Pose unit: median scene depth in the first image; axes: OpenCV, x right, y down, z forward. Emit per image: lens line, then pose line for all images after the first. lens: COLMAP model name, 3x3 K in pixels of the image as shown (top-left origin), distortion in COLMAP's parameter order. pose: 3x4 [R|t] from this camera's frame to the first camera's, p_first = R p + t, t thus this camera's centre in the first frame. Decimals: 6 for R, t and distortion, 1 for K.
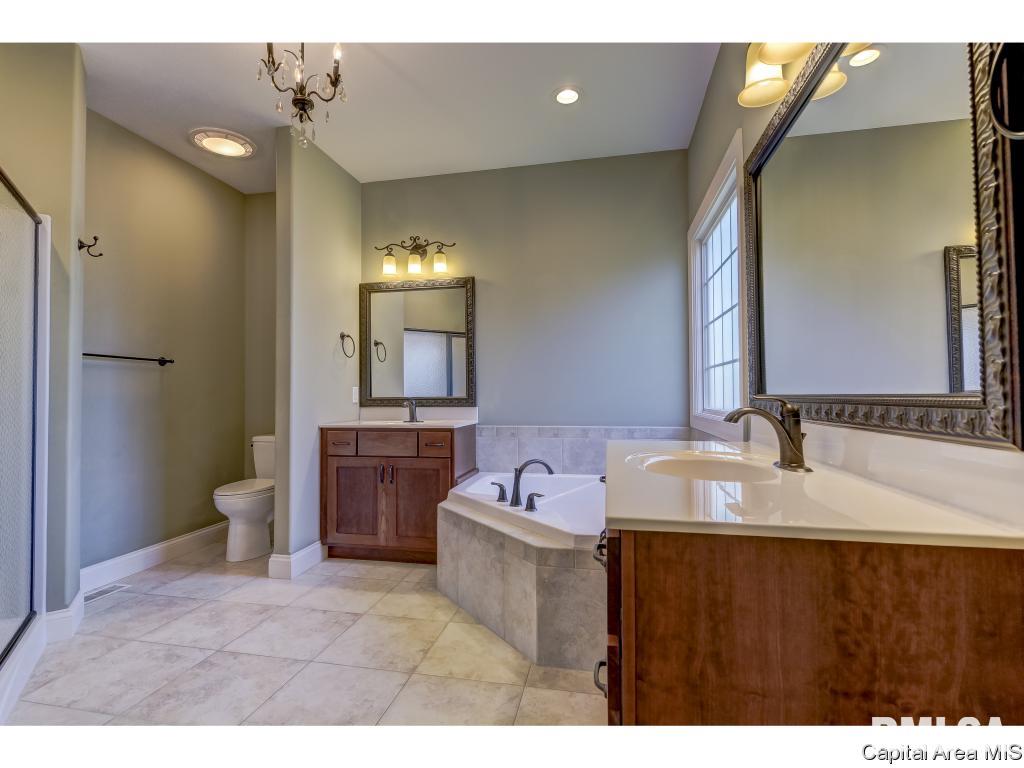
lens RADIAL K [[489.1, 0, 507.8], [0, 489.1, 384.7], [0, 0, 1]] dist [0.017499, -0.012509]
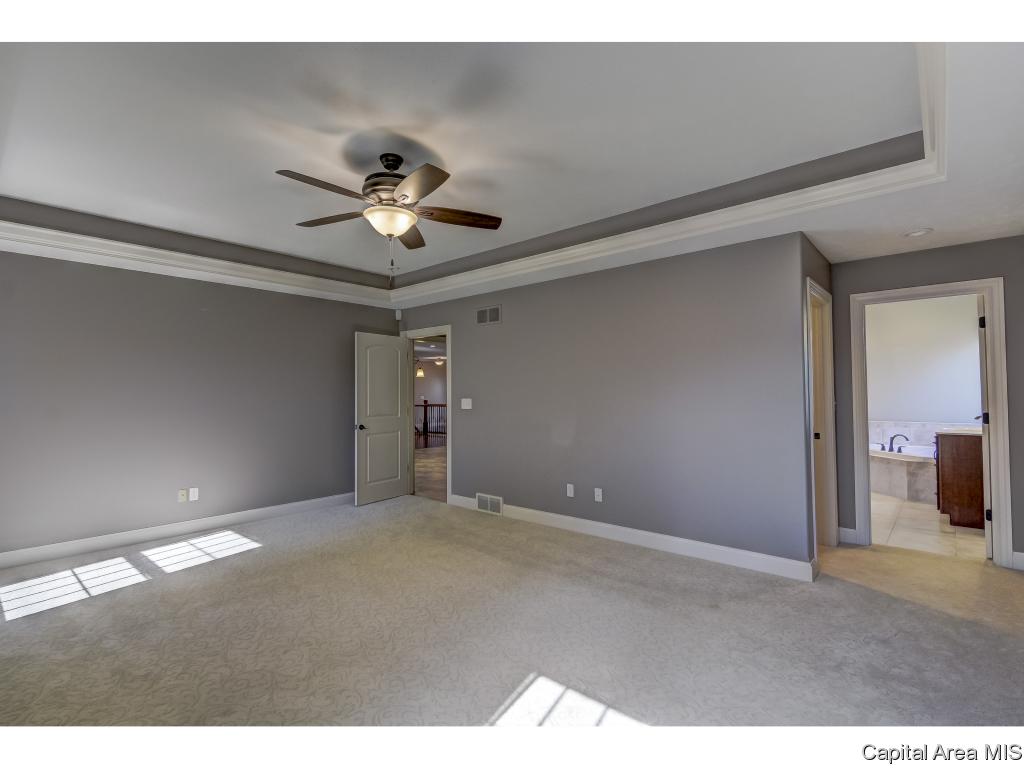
lens RADIAL K [[489.1, 0, 507.8], [0, 489.1, 384.7], [0, 0, 1]] dist [0.017499, -0.012509]
pose [[0.867840, -0.013151, -0.496670, -0.502886], [0.014247, 0.999897, -0.001581, -0.147259], [0.496639, -0.005704, 0.867938, -2.545867]]
